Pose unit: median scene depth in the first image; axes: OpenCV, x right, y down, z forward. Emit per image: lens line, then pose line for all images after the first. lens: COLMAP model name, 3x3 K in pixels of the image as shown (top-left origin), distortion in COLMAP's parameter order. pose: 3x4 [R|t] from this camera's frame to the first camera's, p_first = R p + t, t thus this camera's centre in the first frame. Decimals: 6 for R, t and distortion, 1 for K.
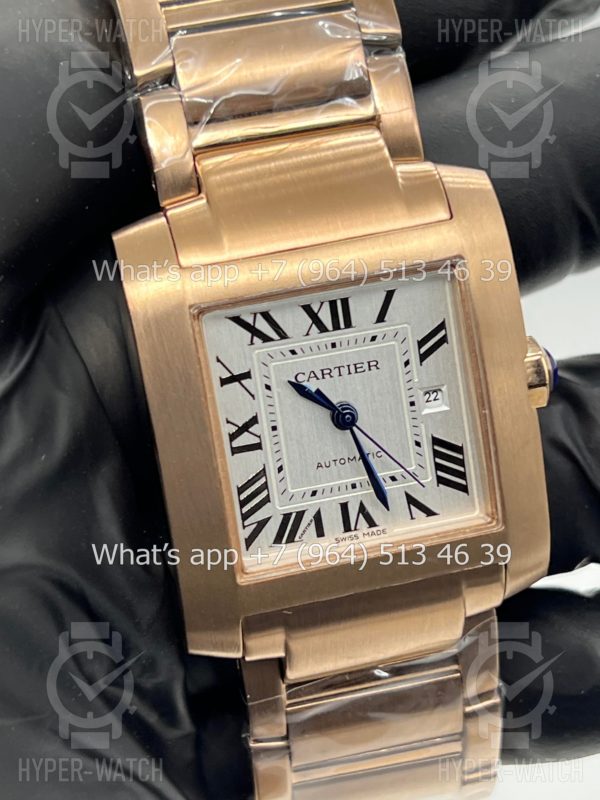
lens RADIAL K [[1800.0, 0, 300.0], [0, 1800.0, 400.0], [0, 0, 1]] dist [0.247866, -0.164829]
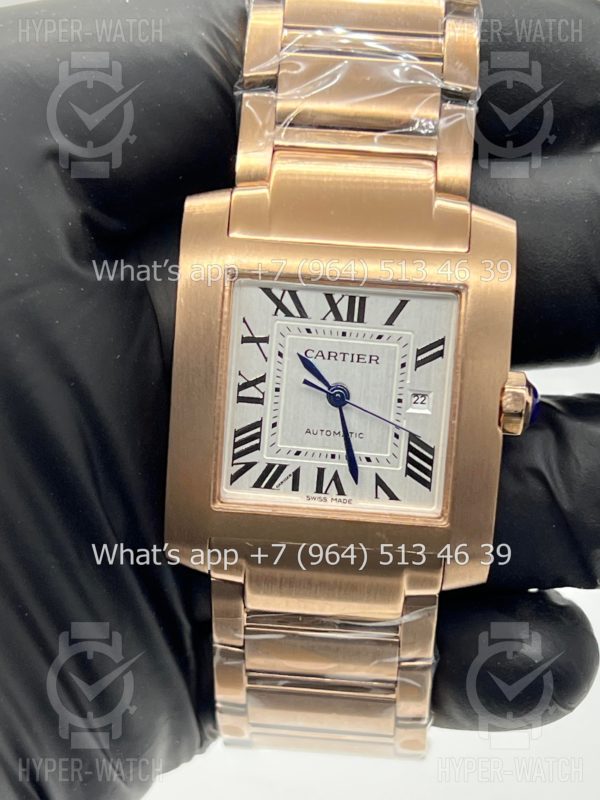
lens RADIAL K [[1798.6, 0, 300.0], [0, 1798.6, 400.0], [0, 0, 1]] dist [0.380486, -3.962983]
pose [[0.944901, 0.251120, -0.210001, 0.246007], [-0.257145, 0.966372, -0.001436, 0.019909], [0.202579, 0.055357, 0.977700, -0.143408]]
